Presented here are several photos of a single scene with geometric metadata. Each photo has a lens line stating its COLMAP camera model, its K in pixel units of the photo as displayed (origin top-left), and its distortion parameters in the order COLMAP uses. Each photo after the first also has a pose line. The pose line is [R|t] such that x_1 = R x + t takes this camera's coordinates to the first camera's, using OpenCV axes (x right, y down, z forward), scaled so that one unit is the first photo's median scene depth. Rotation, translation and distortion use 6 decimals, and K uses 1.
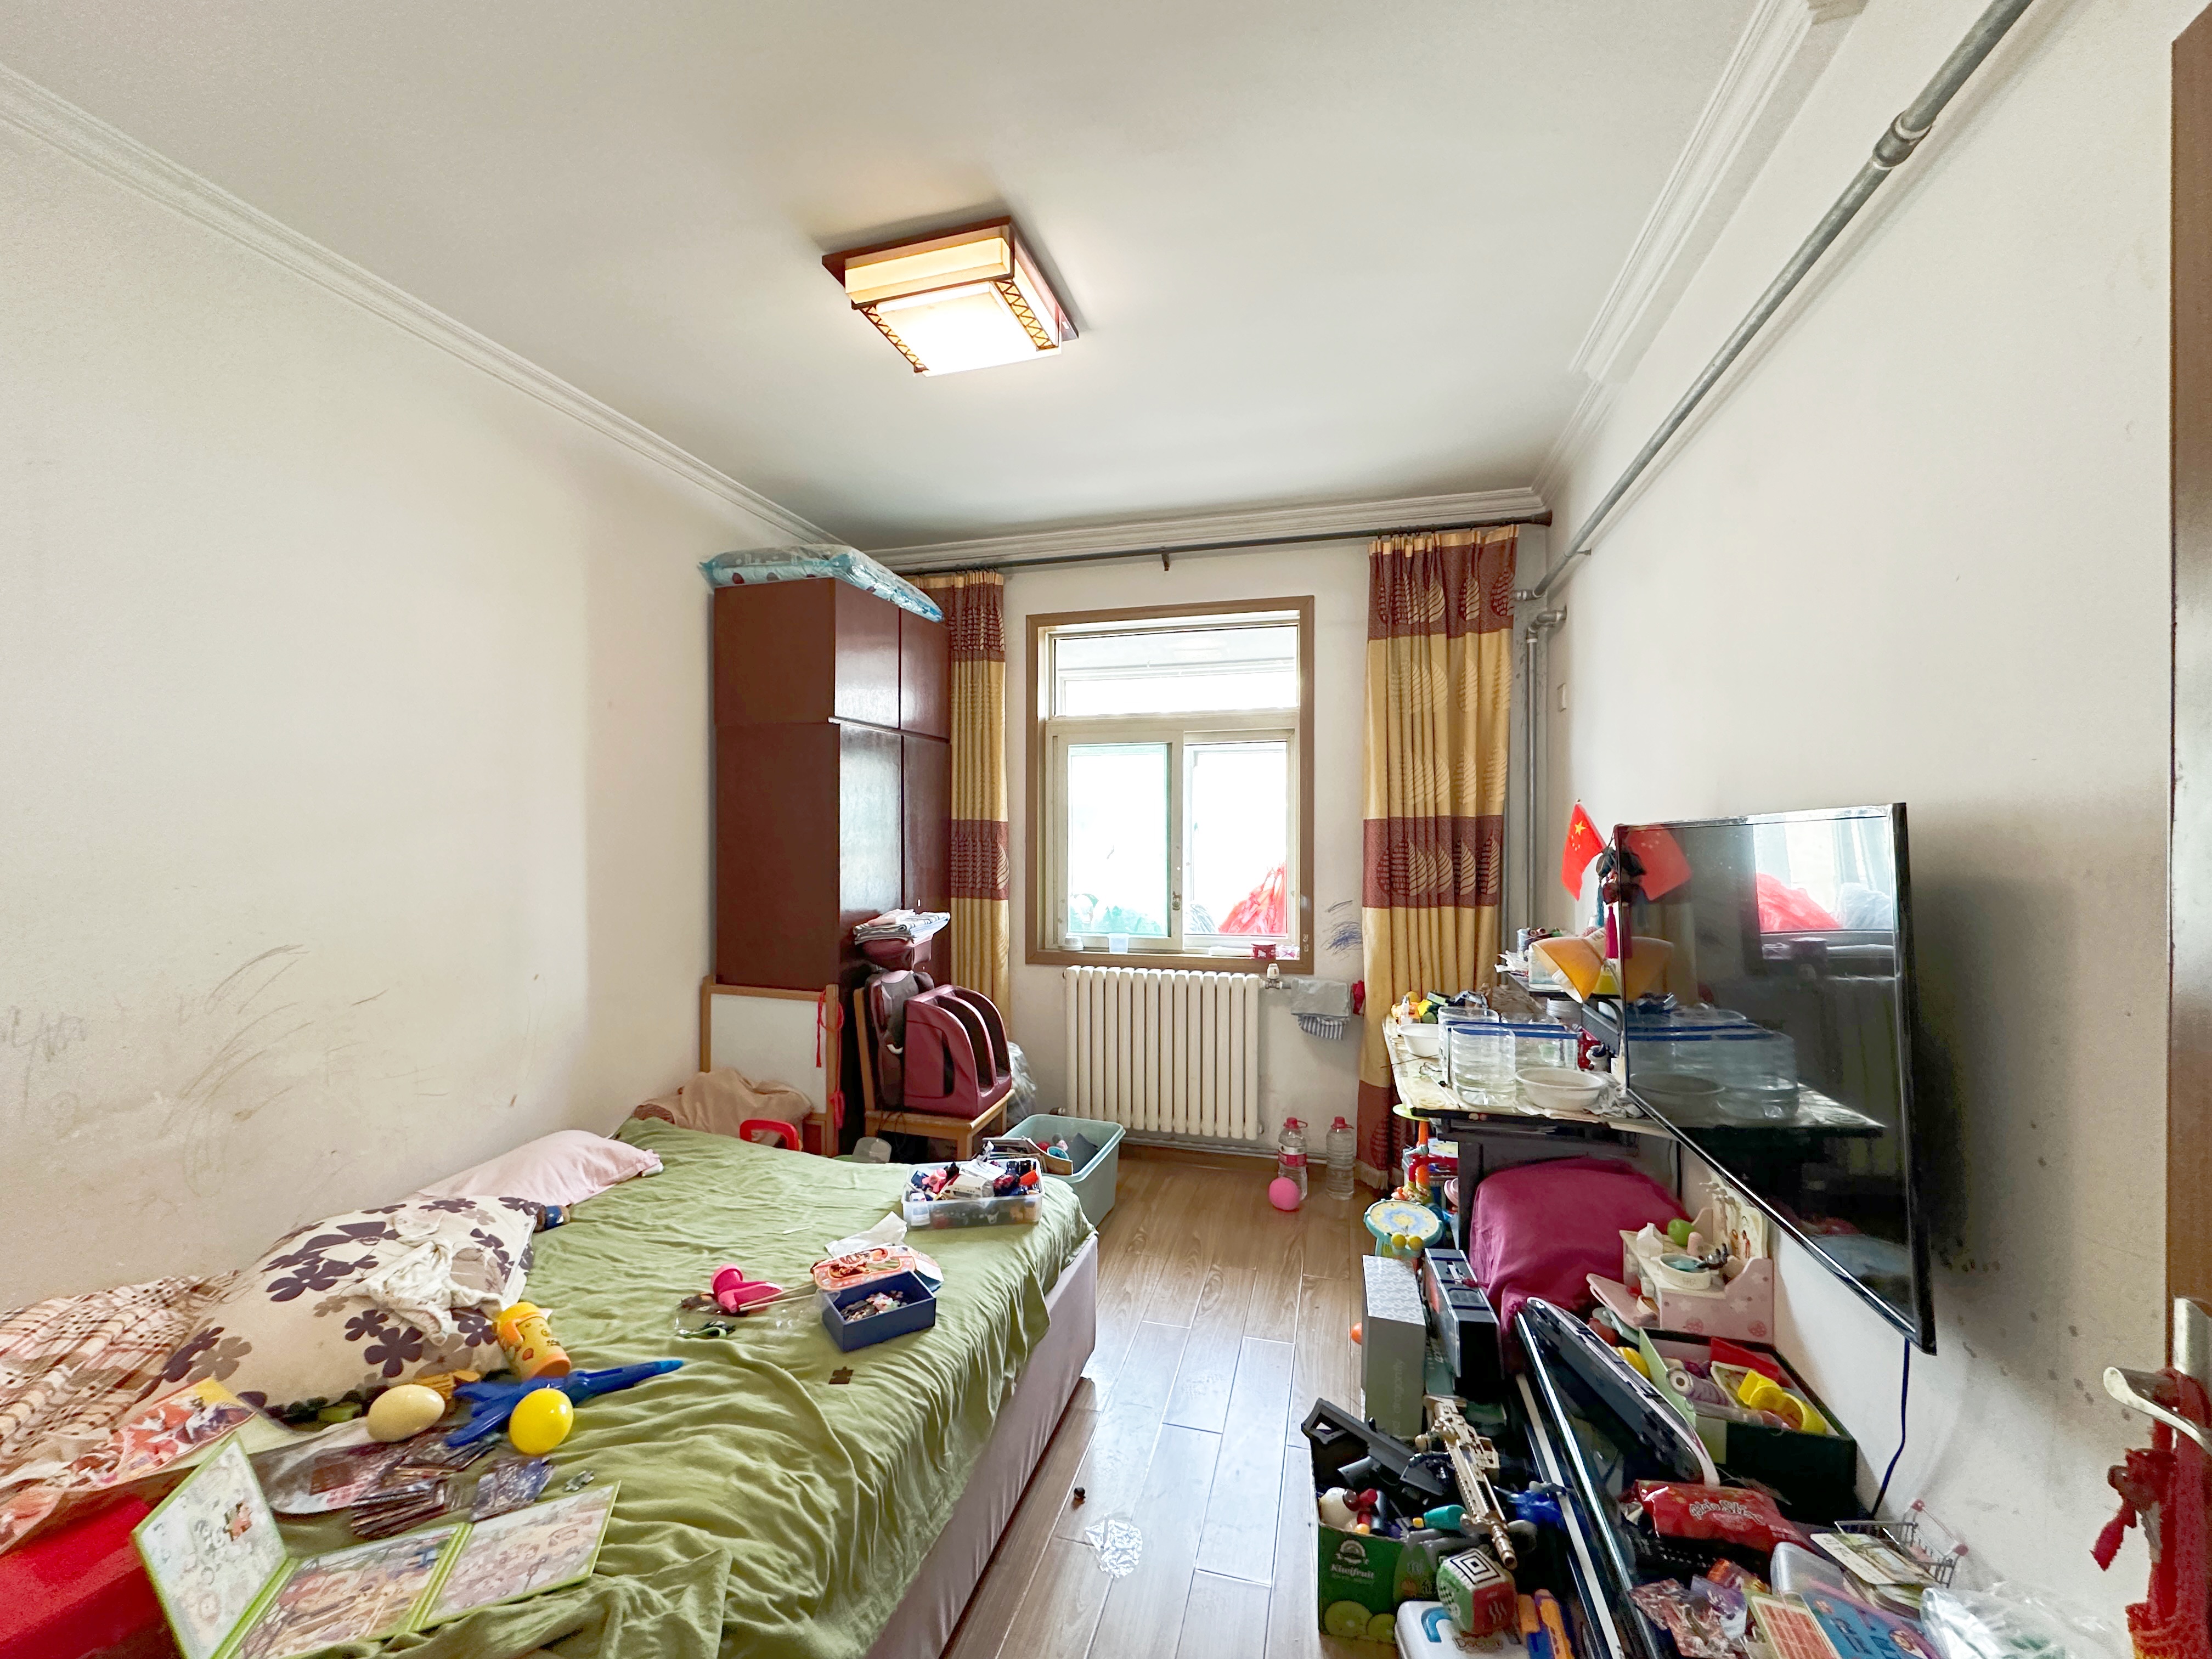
lens RADIAL K [[888.1, 0, 1098.4], [0, 888.1, 831.2], [0, 0, 1]] dist [-0.001040, -0.000431]
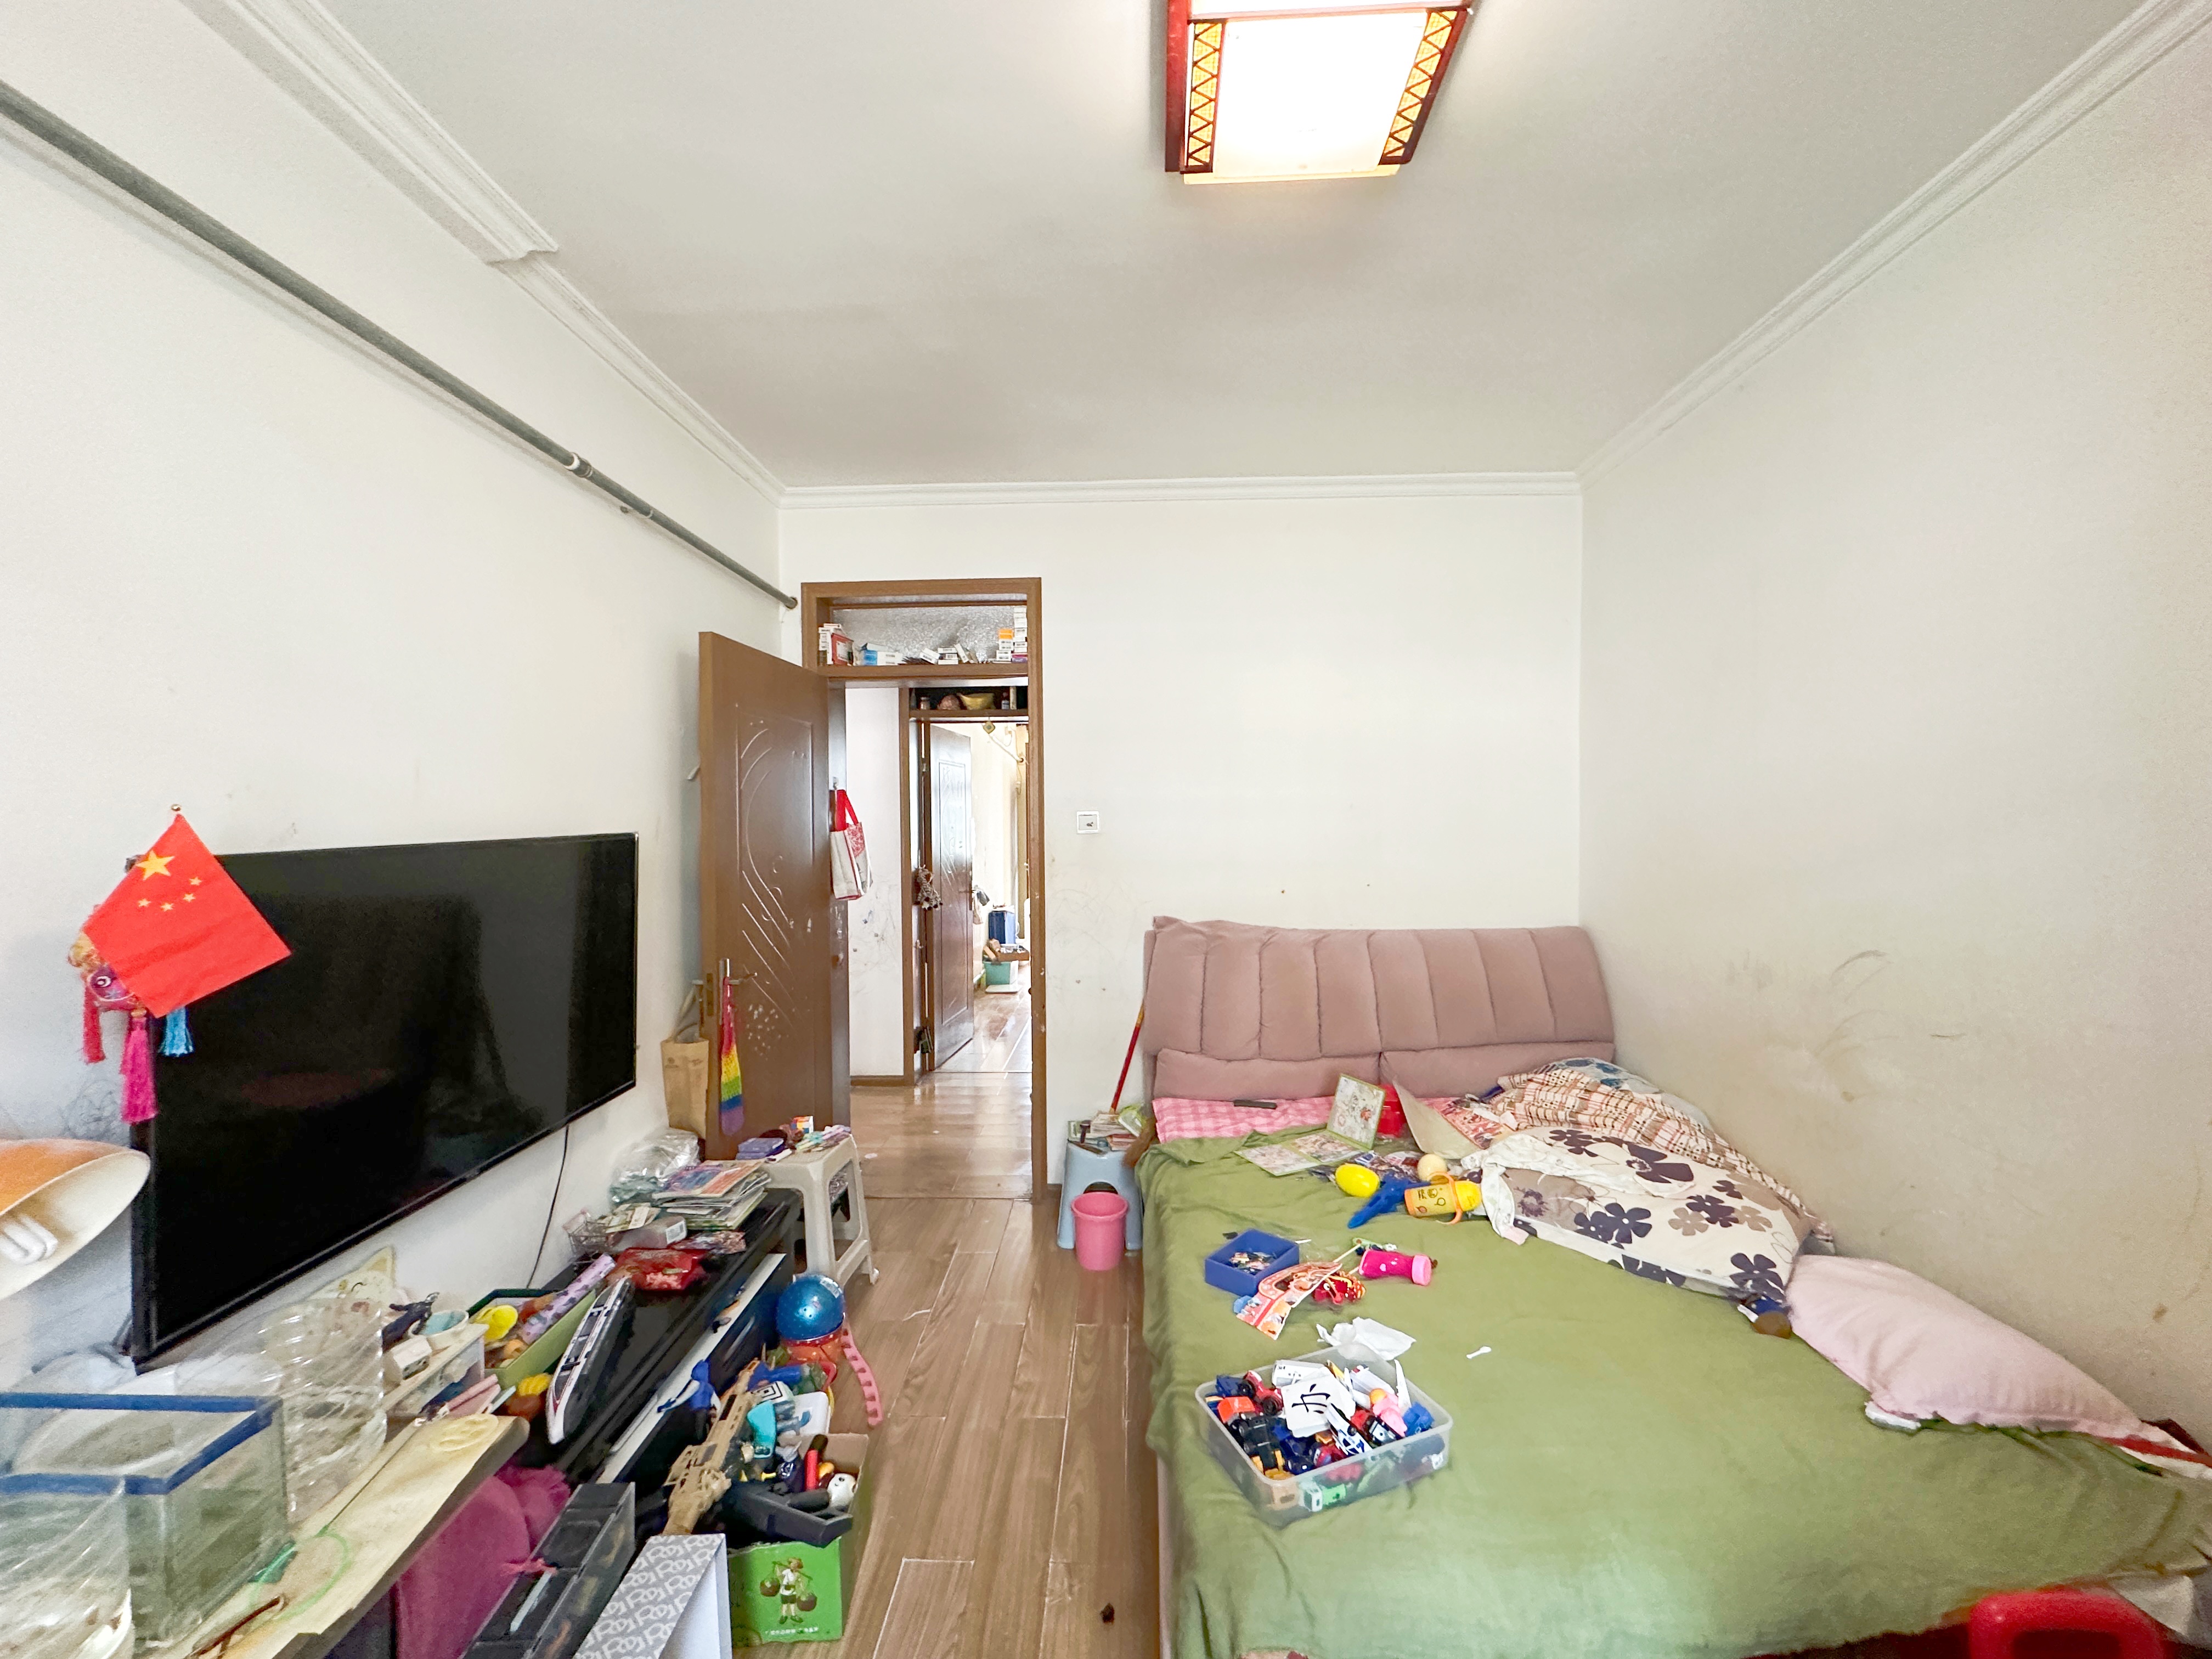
lens RADIAL K [[888.1, 0, 1101.9], [0, 888.1, 821.9], [0, 0, 1]] dist [-0.001040, -0.000431]
pose [[-0.972399, 0.007166, -0.233214, 0.182642], [0.006879, 0.999974, 0.002045, -0.026936], [0.233223, 0.000385, -0.972423, 1.862779]]
